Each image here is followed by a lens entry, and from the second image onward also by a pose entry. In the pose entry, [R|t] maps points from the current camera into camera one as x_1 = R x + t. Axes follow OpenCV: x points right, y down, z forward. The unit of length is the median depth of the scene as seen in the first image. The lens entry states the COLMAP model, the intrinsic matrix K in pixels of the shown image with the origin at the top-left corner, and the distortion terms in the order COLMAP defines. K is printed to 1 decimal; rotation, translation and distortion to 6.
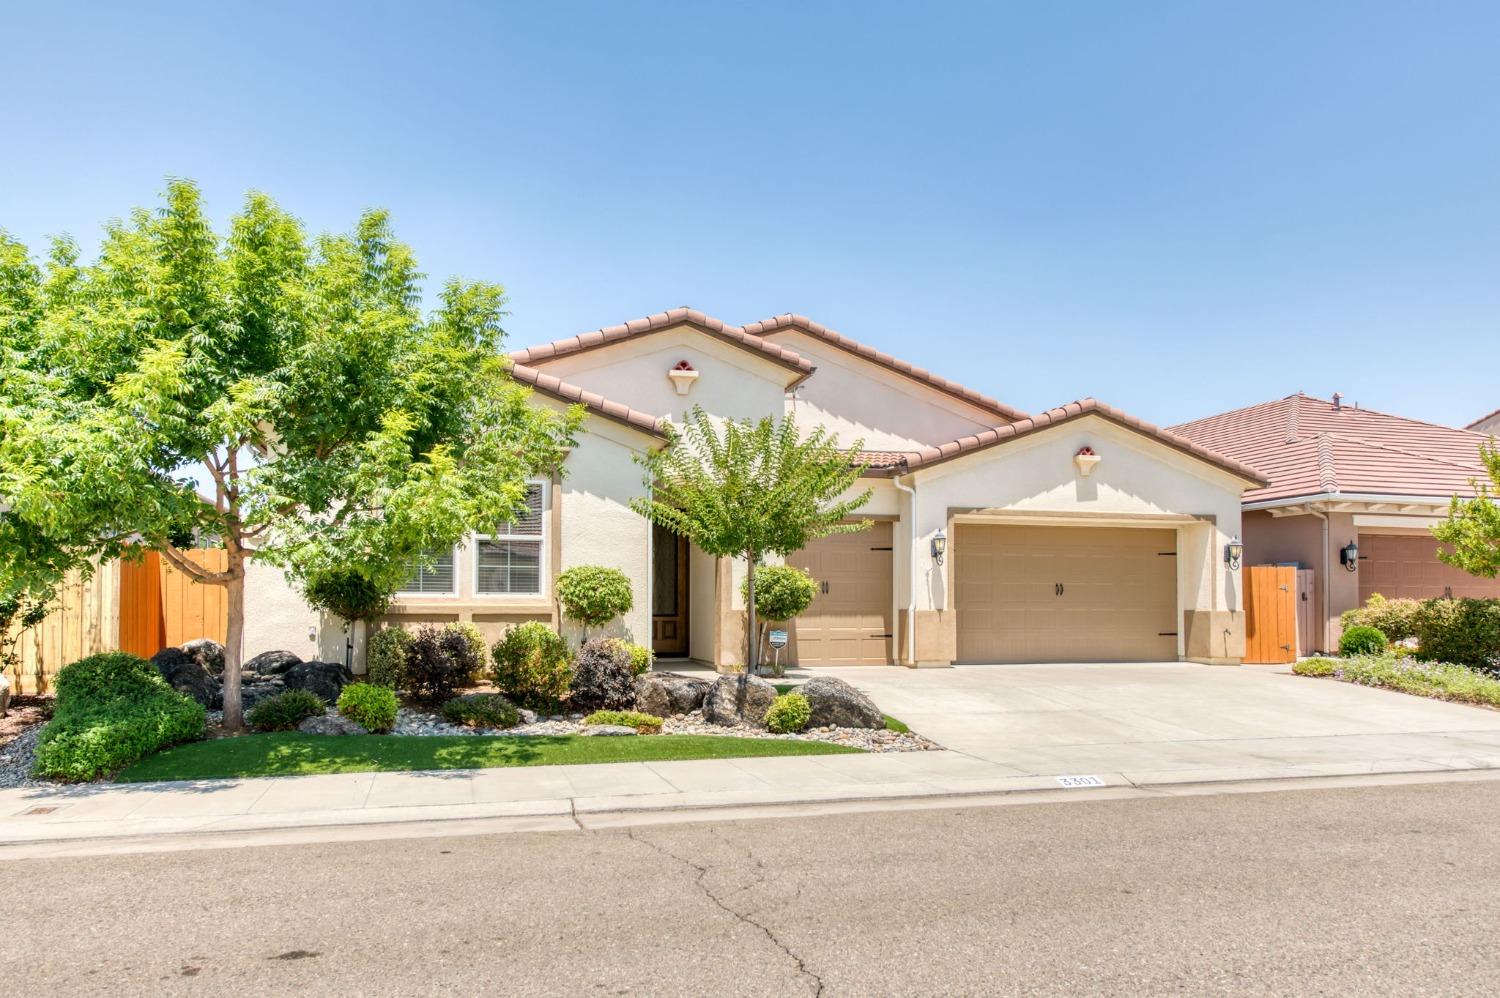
lens RADIAL K [[624.0, 0, 752.4], [0, 624.0, 440.0], [0, 0, 1]] dist [0.000660, 0.000067]
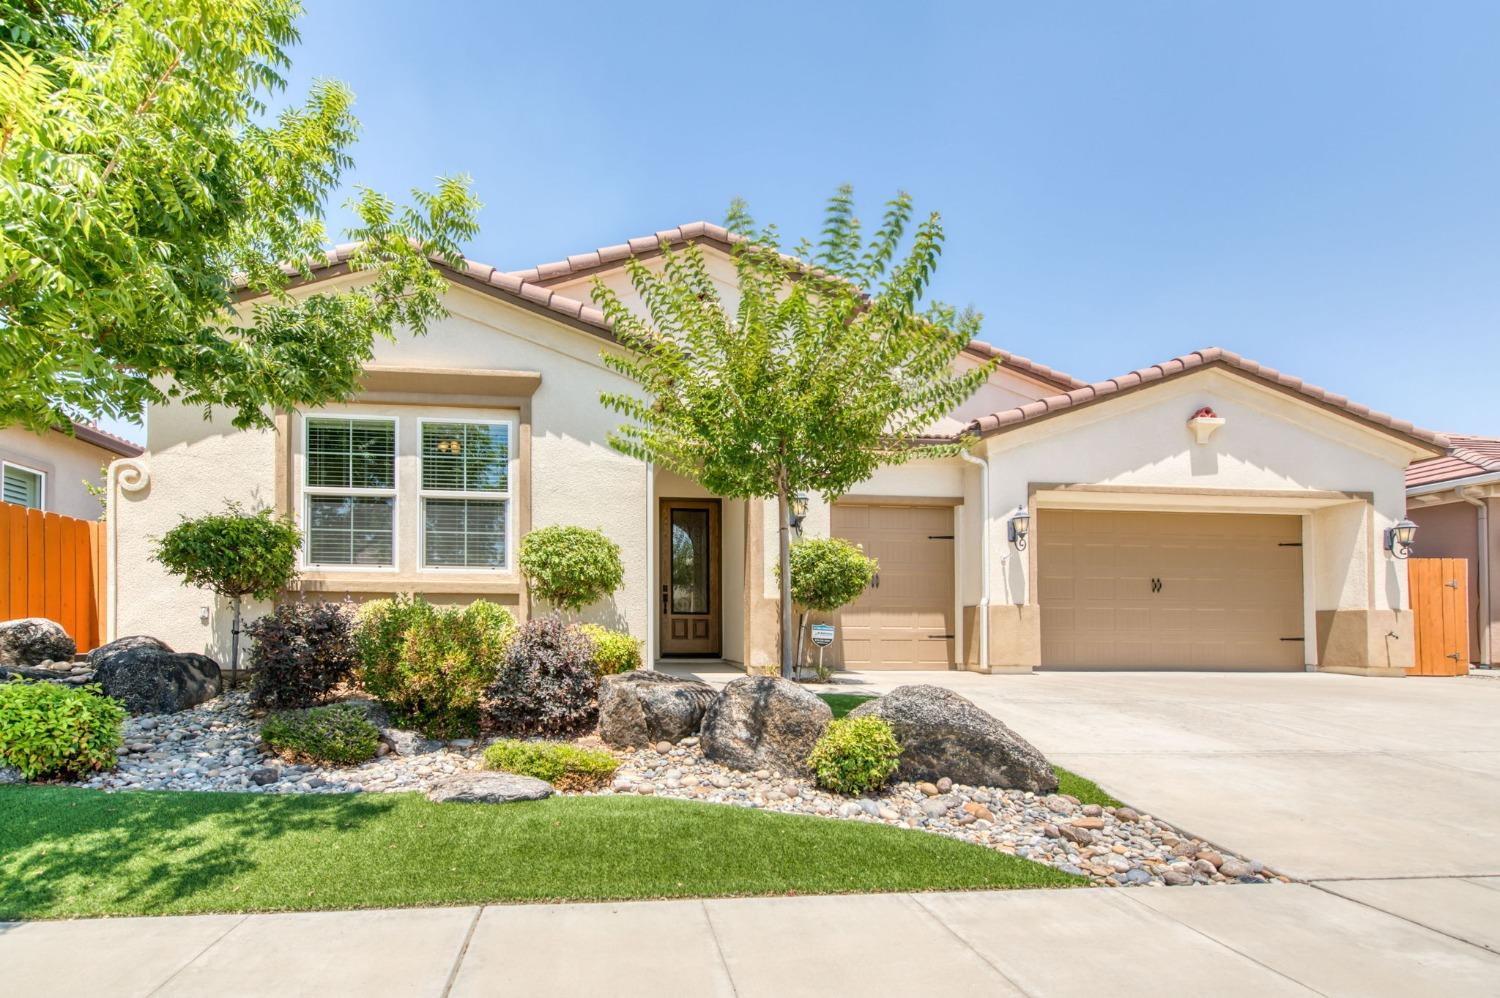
lens RADIAL K [[631.2, 0, 745.6], [0, 631.2, 481.1], [0, 0, 1]] dist [0.002469, -0.000038]
pose [[0.997378, -0.005690, -0.072150, 0.002816], [0.009845, 0.998305, 0.057362, 0.077922], [0.071702, -0.057922, 0.995743, 0.208344]]
